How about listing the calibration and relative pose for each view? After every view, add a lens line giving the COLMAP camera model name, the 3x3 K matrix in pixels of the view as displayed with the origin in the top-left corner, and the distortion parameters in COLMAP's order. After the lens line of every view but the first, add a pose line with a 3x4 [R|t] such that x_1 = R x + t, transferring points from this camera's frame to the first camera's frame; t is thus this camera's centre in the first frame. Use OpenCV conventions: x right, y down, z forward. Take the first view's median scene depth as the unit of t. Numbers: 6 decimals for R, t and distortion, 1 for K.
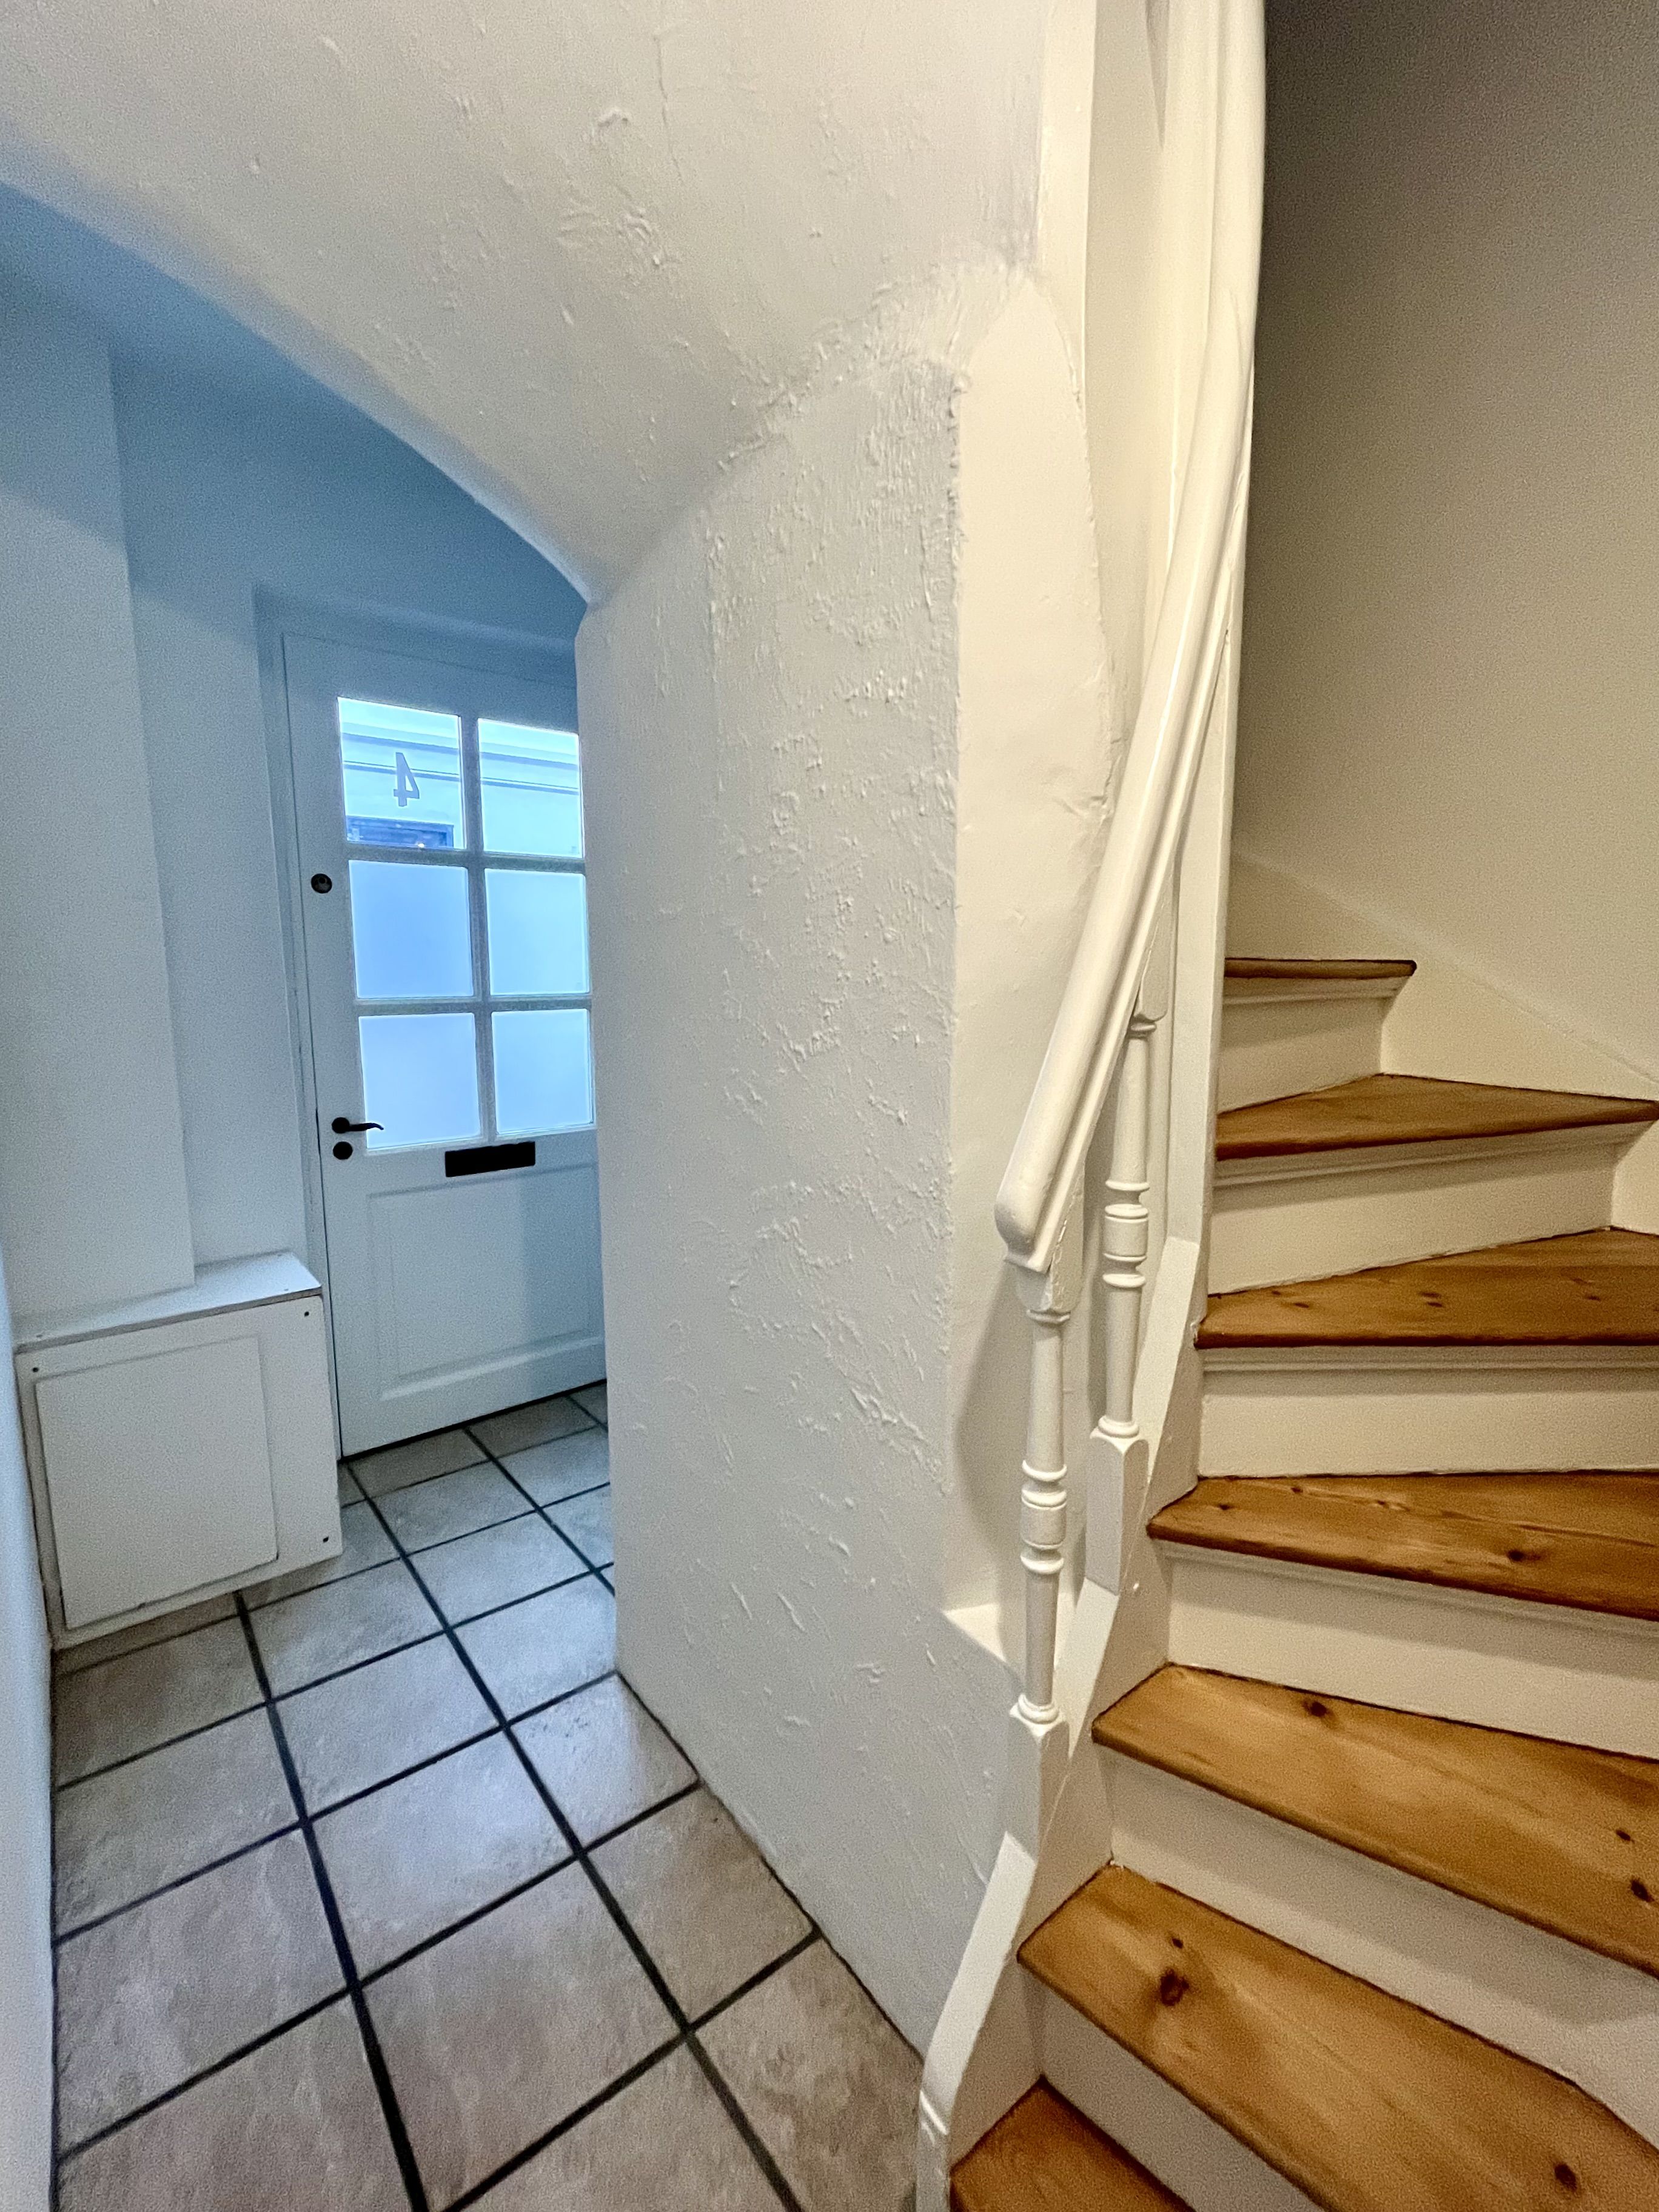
lens RADIAL K [[991.4, 0, 829.5], [0, 991.4, 1106.0], [0, 0, 1]] dist [0.000711, -0.000135]
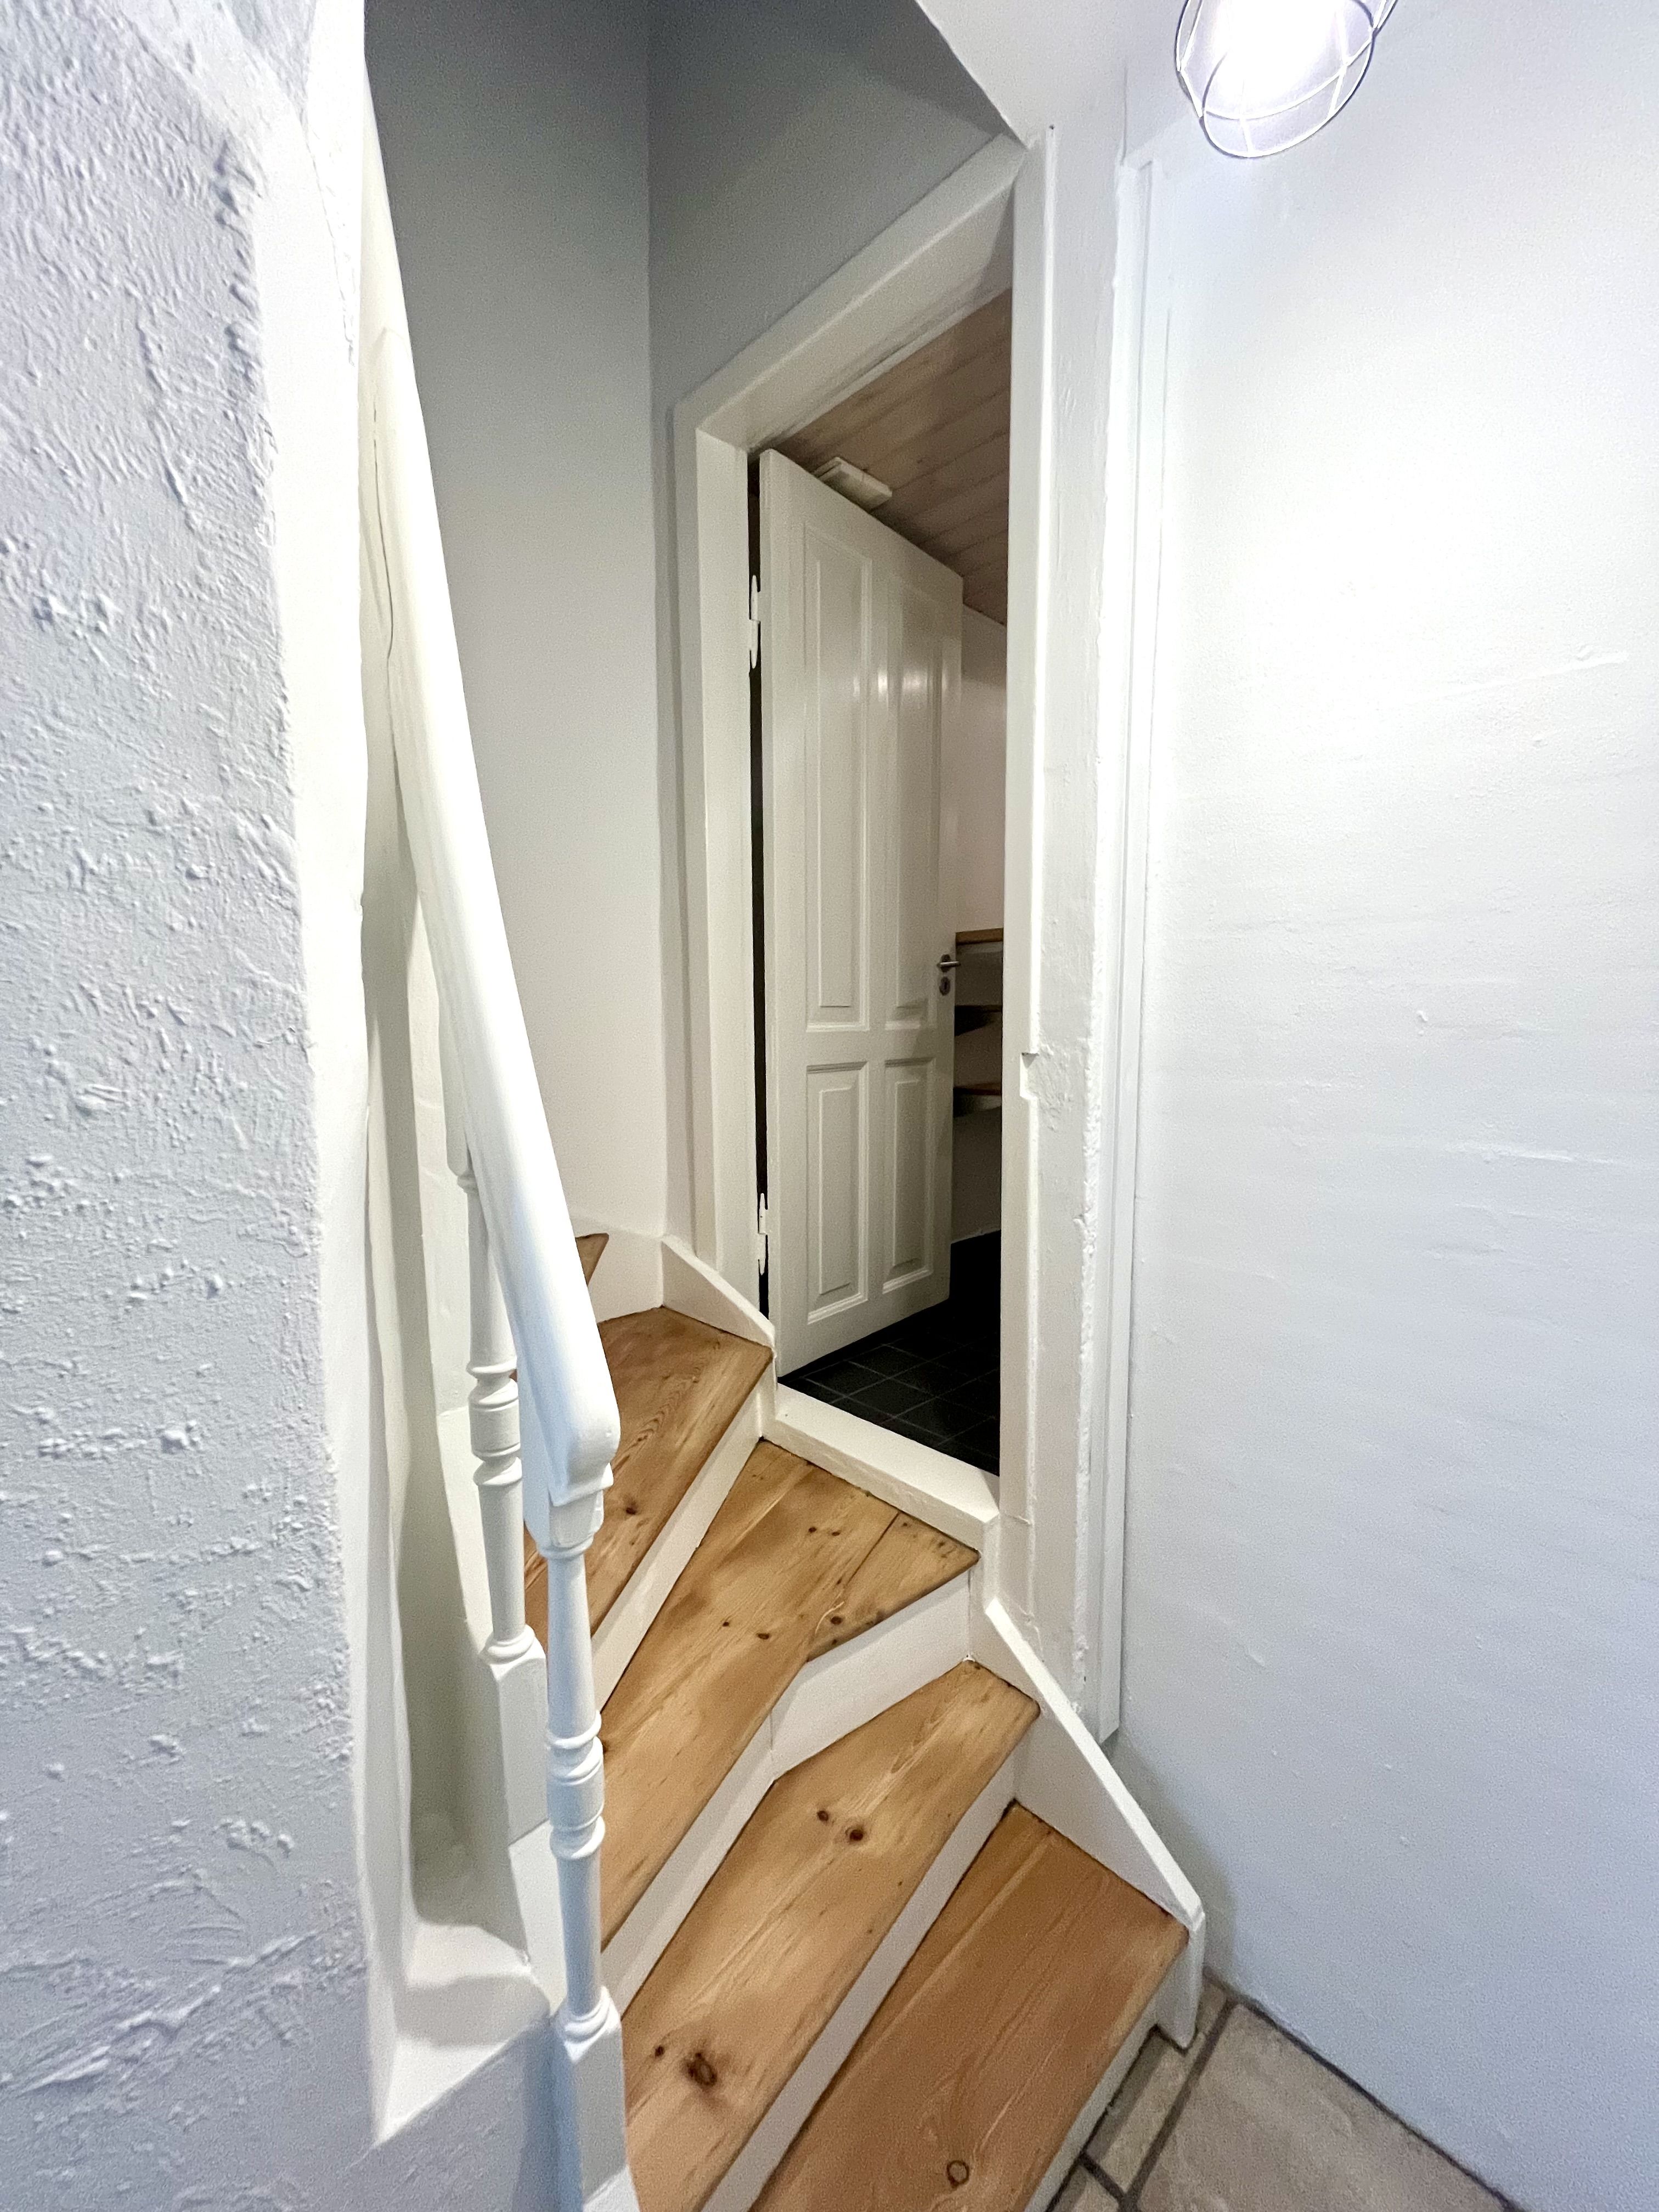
lens RADIAL K [[889.0, 0, 829.5], [0, 889.0, 1106.0], [0, 0, 1]] dist [-0.002544, -0.000326]
pose [[-0.098062, -0.108720, 0.989224, -0.450054], [0.146449, 0.981616, 0.122402, -0.185706], [-0.984346, 0.156874, -0.080337, 0.741410]]
